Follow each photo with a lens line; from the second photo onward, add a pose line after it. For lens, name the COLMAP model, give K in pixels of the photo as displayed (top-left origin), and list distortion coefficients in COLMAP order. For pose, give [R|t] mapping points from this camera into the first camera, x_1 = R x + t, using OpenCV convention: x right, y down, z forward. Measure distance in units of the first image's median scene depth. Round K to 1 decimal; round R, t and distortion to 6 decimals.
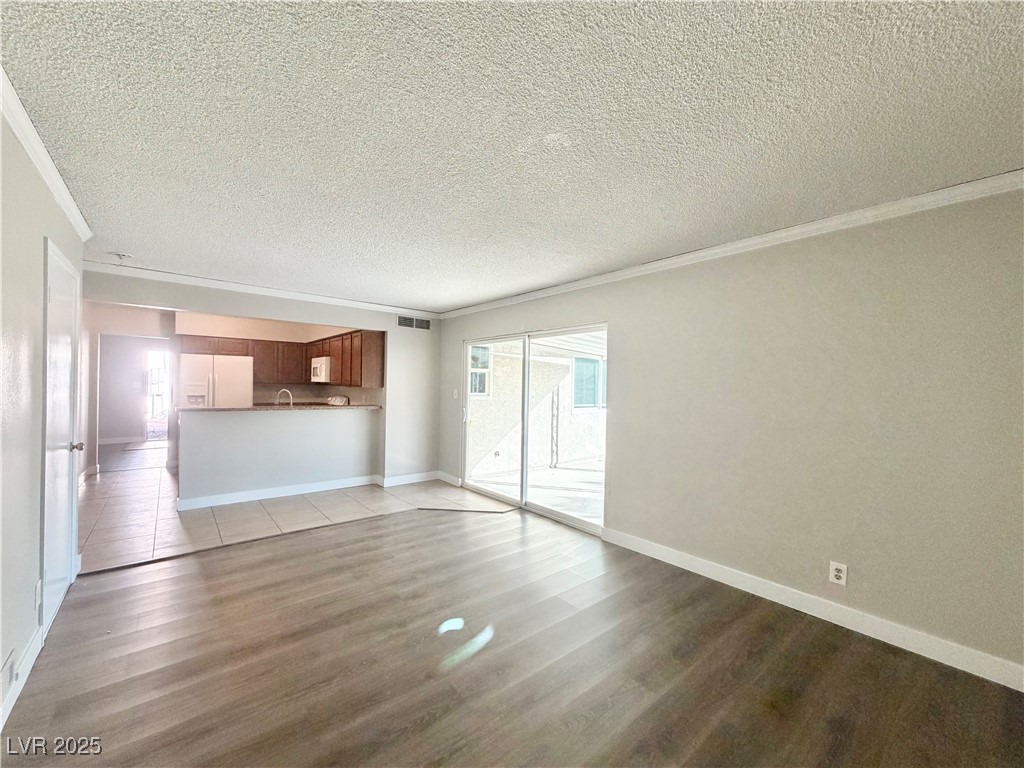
lens RADIAL K [[407.9, 0, 508.0], [0, 407.9, 385.0], [0, 0, 1]] dist [0.003810, 0.000168]
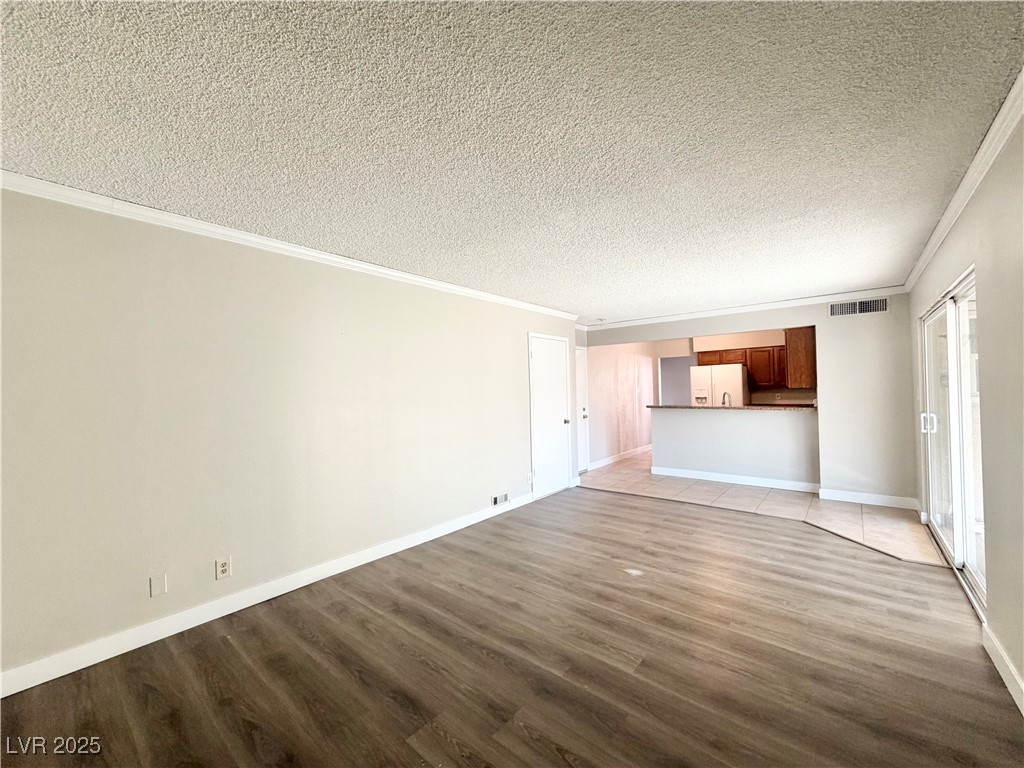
lens RADIAL K [[407.9, 0, 511.8], [0, 407.9, 386.0], [0, 0, 1]] dist [0.003810, 0.000168]
pose [[0.184322, -0.031172, -0.982371, 0.836234], [0.027040, 0.999279, -0.026635, 0.016336], [0.982494, -0.021654, 0.185032, 0.308091]]
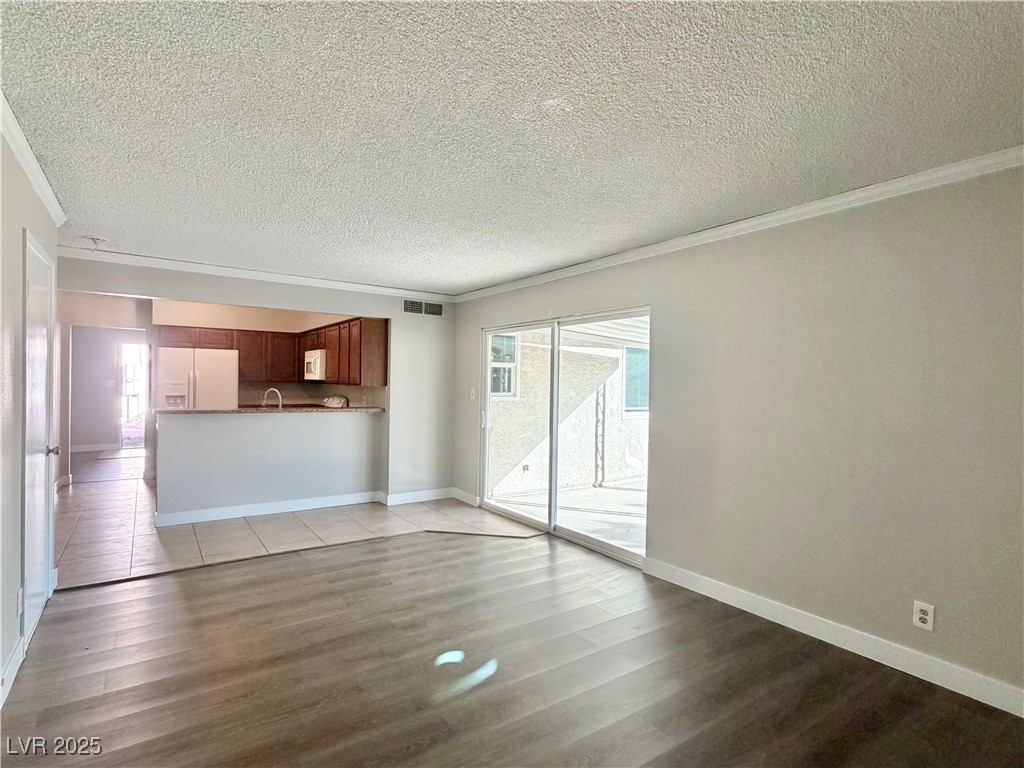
lens RADIAL K [[525.1, 0, 509.2], [0, 525.1, 385.1], [0, 0, 1]] dist [0.002822, 0.001842]
pose [[0.996213, -0.001338, -0.086940, 0.066637], [0.001706, 0.999990, 0.004161, -0.000108], [0.086933, -0.004293, 0.996205, -0.082621]]
